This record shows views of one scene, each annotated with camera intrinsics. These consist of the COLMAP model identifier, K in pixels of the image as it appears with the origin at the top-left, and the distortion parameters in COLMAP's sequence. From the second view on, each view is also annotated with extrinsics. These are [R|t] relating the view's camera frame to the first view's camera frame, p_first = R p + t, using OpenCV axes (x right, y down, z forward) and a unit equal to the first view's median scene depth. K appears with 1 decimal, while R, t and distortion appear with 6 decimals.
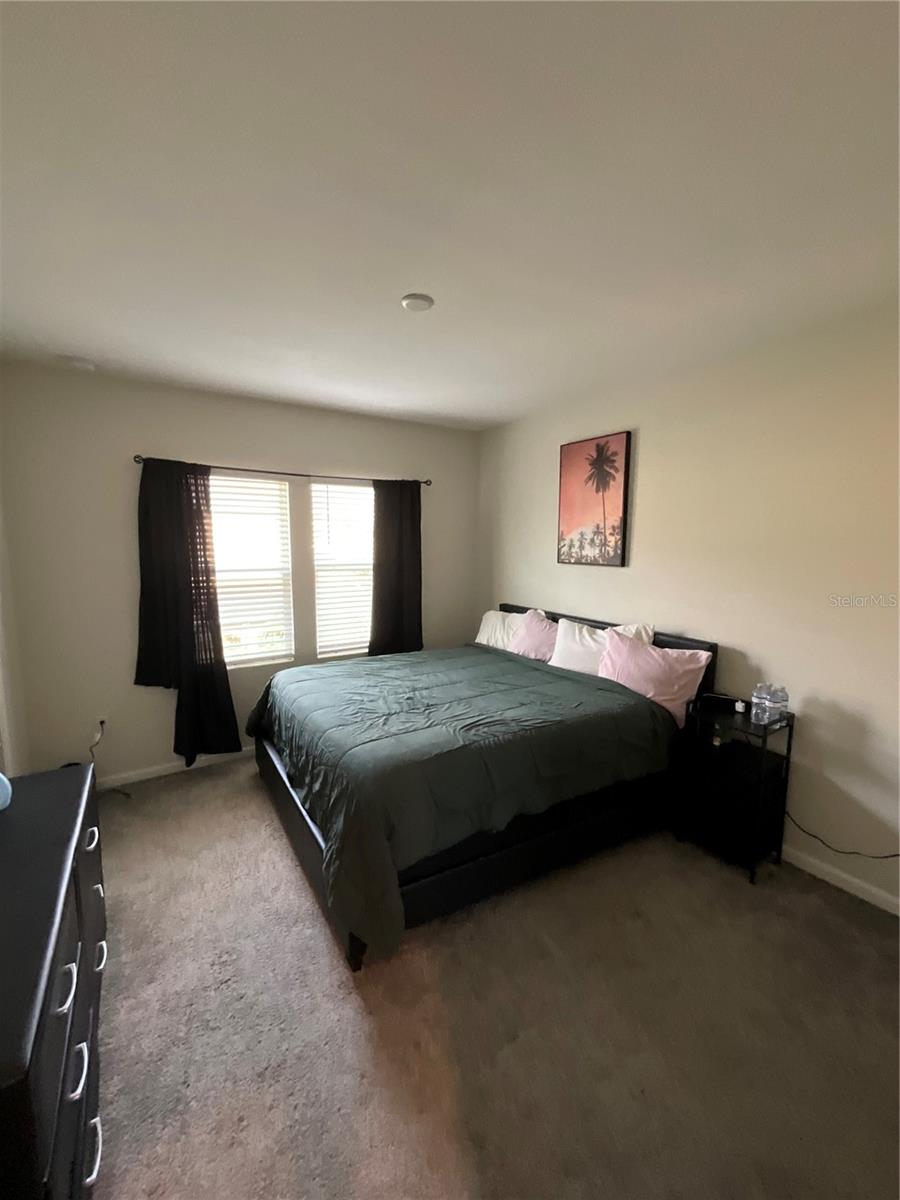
lens RADIAL K [[485.0, 0, 457.9], [0, 485.0, 598.8], [0, 0, 1]] dist [-0.003885, -0.000172]
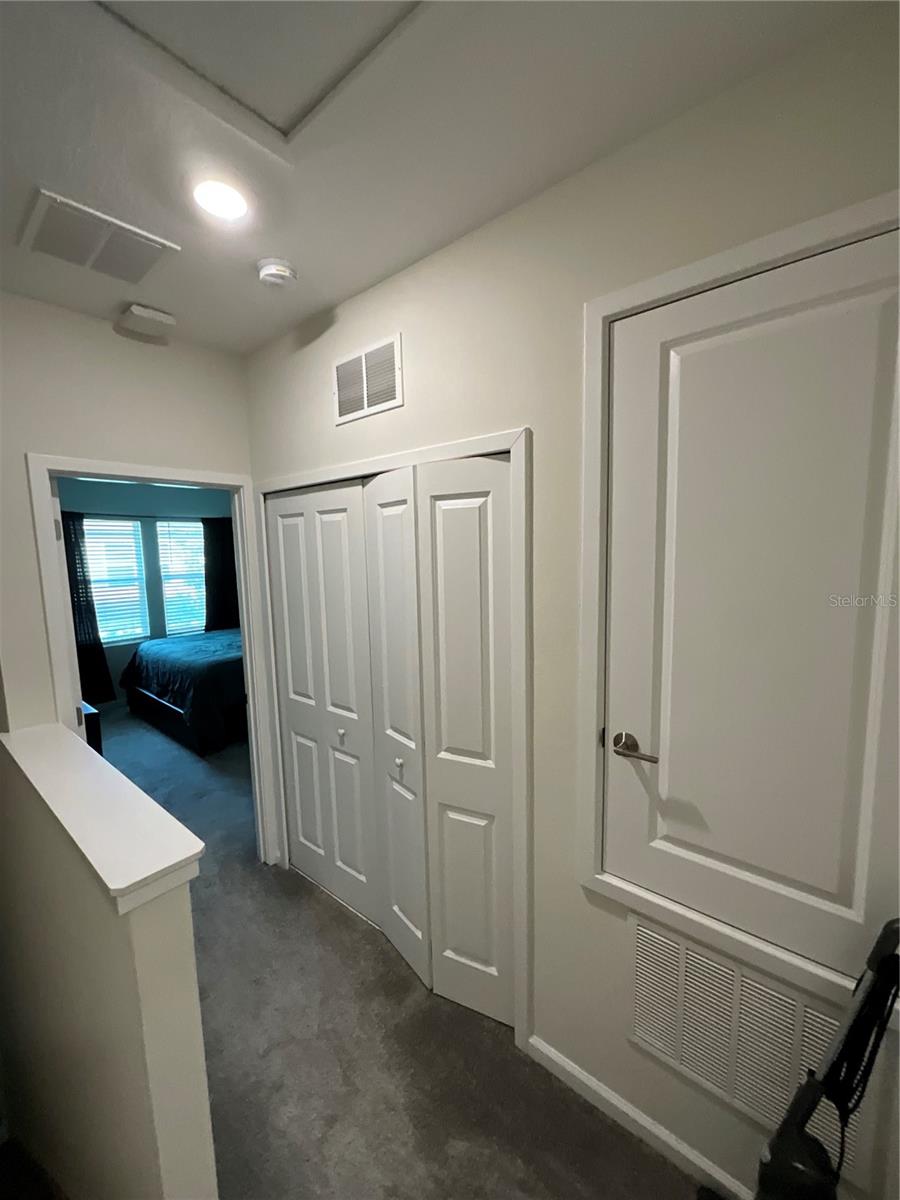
lens RADIAL K [[485.0, 0, 440.2], [0, 485.0, 600.0], [0, 0, 1]] dist [-0.003885, -0.000172]
pose [[0.962756, -0.057049, 0.264284, 0.147918], [0.064663, 0.997703, -0.020191, 0.101478], [-0.262525, 0.036529, 0.964234, -0.742154]]
